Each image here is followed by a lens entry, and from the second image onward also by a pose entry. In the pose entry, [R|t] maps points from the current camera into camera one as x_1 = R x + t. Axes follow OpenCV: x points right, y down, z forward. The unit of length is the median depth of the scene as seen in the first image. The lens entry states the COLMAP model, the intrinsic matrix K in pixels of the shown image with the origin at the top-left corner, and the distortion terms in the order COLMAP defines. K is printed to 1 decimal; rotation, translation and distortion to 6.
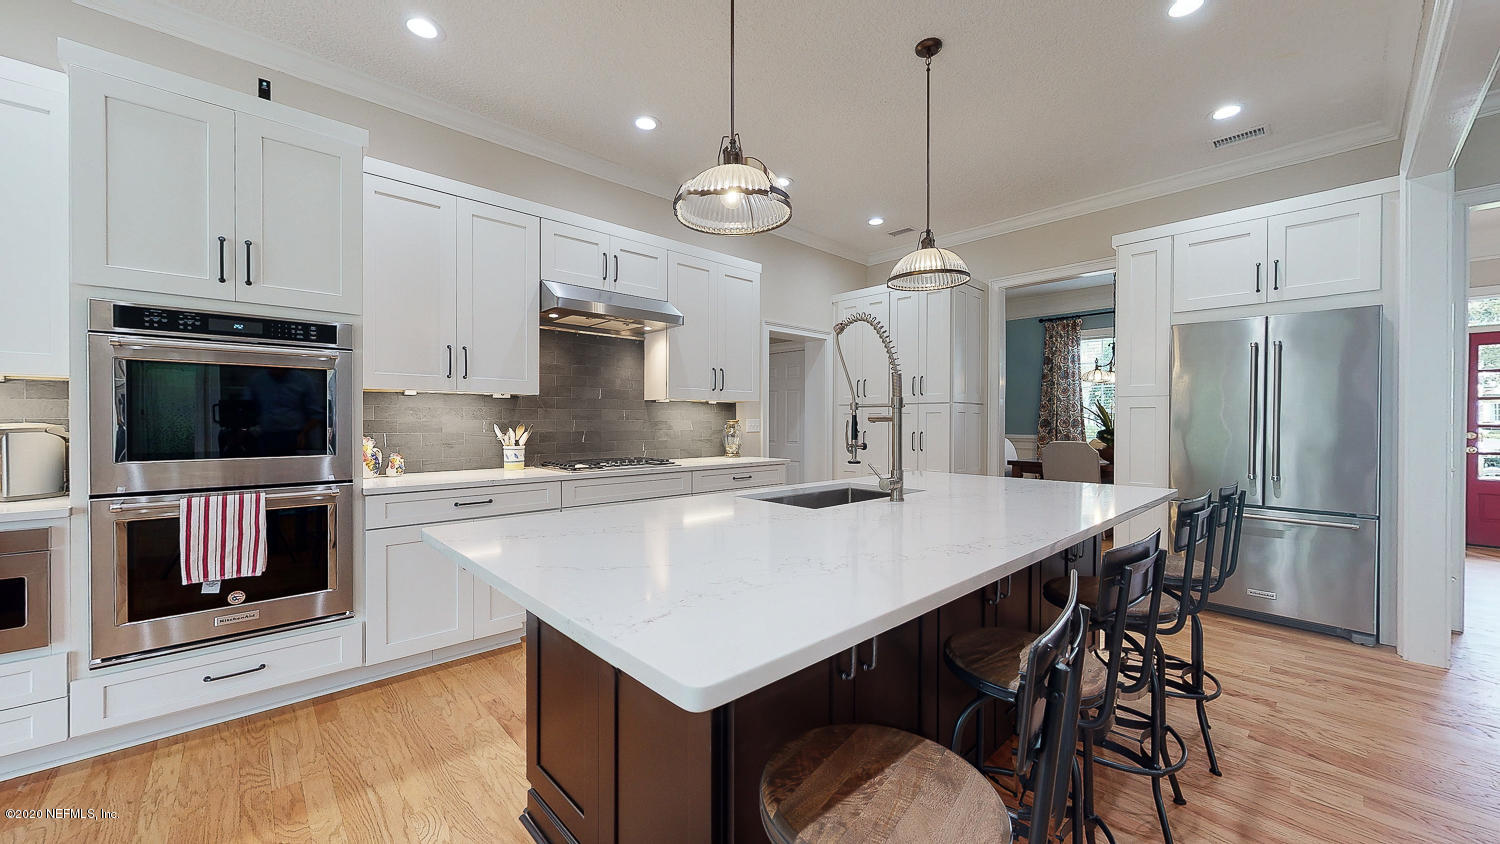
lens RADIAL K [[545.2, 0, 747.1], [0, 545.2, 424.5], [0, 0, 1]] dist [-0.001773, -0.000147]
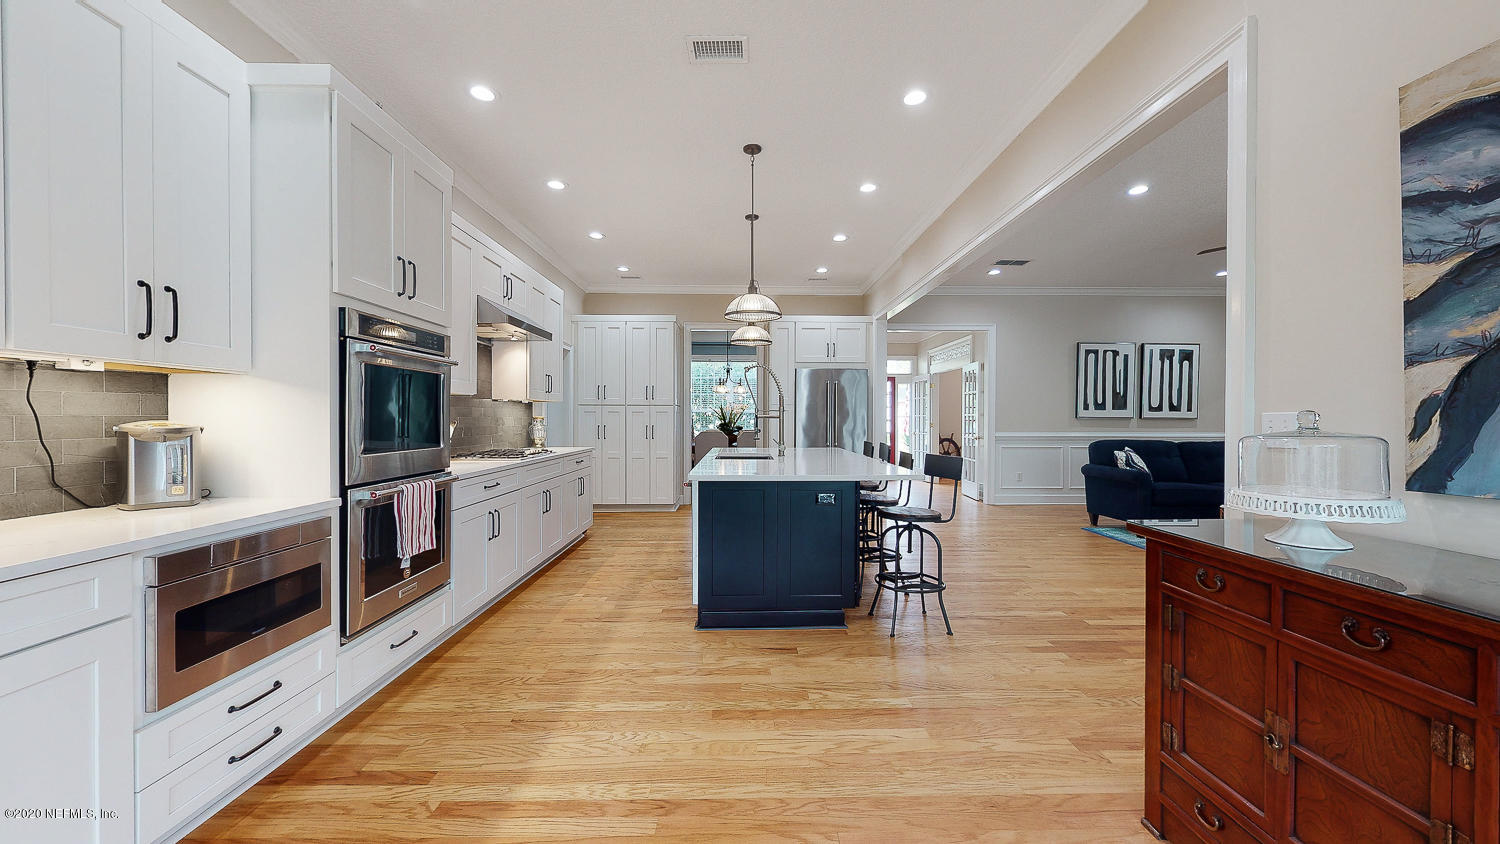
lens RADIAL K [[545.2, 0, 741.8], [0, 545.2, 421.9], [0, 0, 1]] dist [-0.001773, -0.000147]
pose [[0.681910, -0.004698, 0.731421, -1.077834], [0.004668, 0.999987, 0.002072, 0.002446], [-0.731422, 0.002001, 0.681923, -0.250777]]
